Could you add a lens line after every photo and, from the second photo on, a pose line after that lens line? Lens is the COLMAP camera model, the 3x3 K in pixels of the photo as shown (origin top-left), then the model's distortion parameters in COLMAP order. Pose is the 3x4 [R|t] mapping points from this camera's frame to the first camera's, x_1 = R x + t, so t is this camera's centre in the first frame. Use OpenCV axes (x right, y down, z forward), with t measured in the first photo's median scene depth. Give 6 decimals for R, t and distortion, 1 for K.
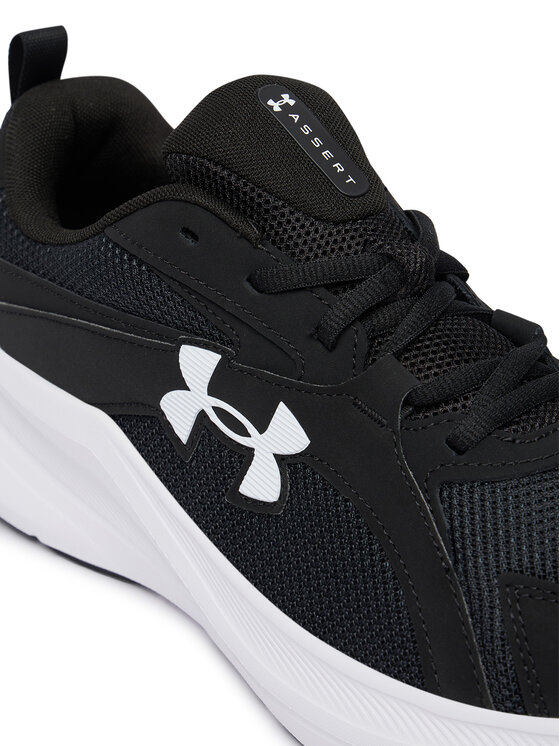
lens RADIAL K [[1868.4, 0, 280.0], [0, 1868.4, 373.0], [0, 0, 1]] dist [-0.066333, 0.092767]
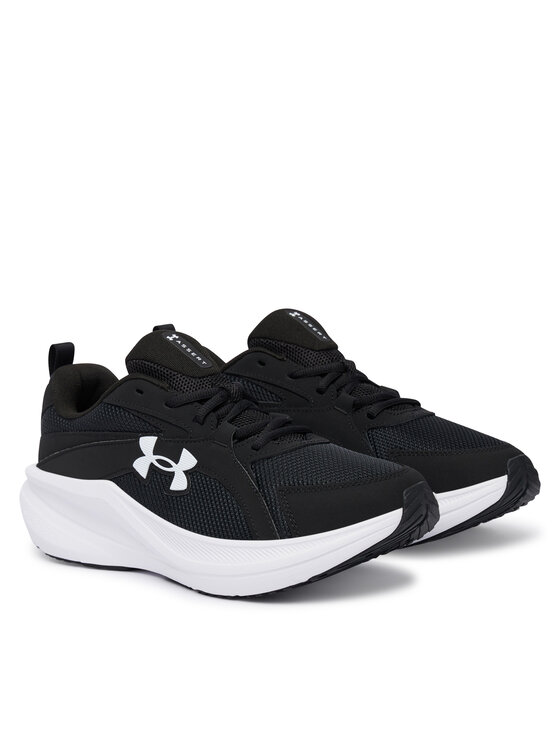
lens RADIAL K [[2192.4, 0, 280.0], [0, 2192.4, 373.0], [0, 0, 1]] dist [-0.031489, -0.040397]
pose [[0.993675, -0.093226, 0.062595, -0.043727], [0.109257, 0.931381, -0.347265, 0.912716], [-0.025925, 0.351908, 0.935676, -1.669766]]
